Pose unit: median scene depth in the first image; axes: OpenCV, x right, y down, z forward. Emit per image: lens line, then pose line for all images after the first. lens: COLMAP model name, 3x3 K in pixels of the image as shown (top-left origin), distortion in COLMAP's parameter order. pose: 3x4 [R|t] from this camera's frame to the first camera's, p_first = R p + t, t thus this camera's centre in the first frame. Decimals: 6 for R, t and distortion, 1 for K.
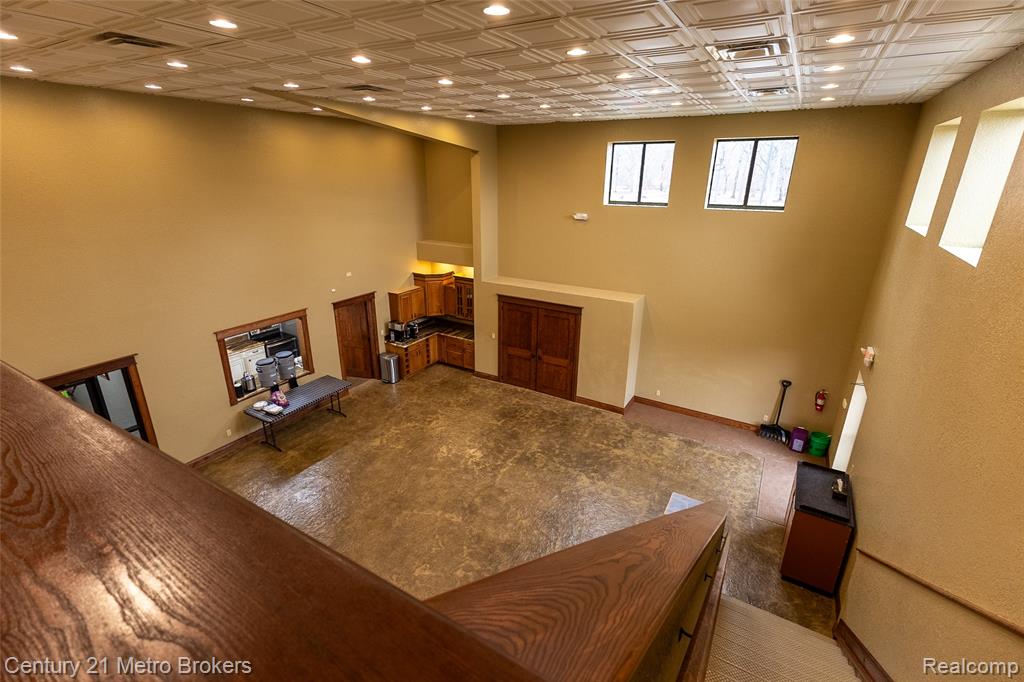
lens RADIAL K [[468.5, 0, 511.7], [0, 468.5, 339.0], [0, 0, 1]] dist [0.036384, -0.012512]
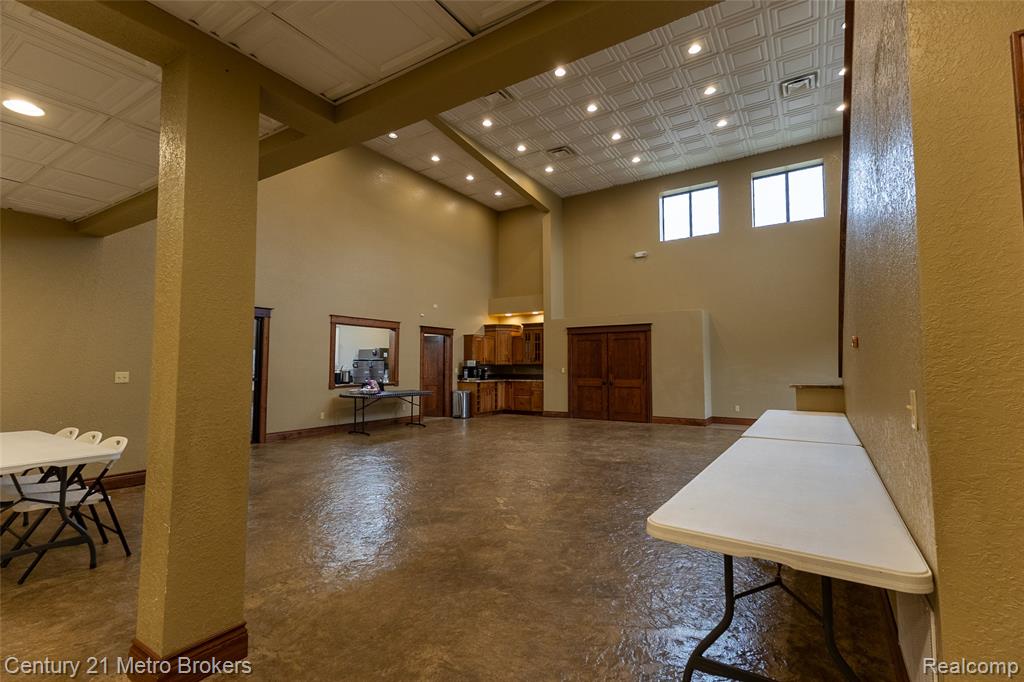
lens RADIAL K [[468.5, 0, 511.7], [0, 468.5, 339.0], [0, 0, 1]] dist [0.036384, -0.012512]
pose [[0.999136, -0.013004, -0.039464, -0.110642], [-0.003512, 0.919939, -0.392047, 0.338576], [0.041403, 0.391847, 0.919098, 0.011762]]
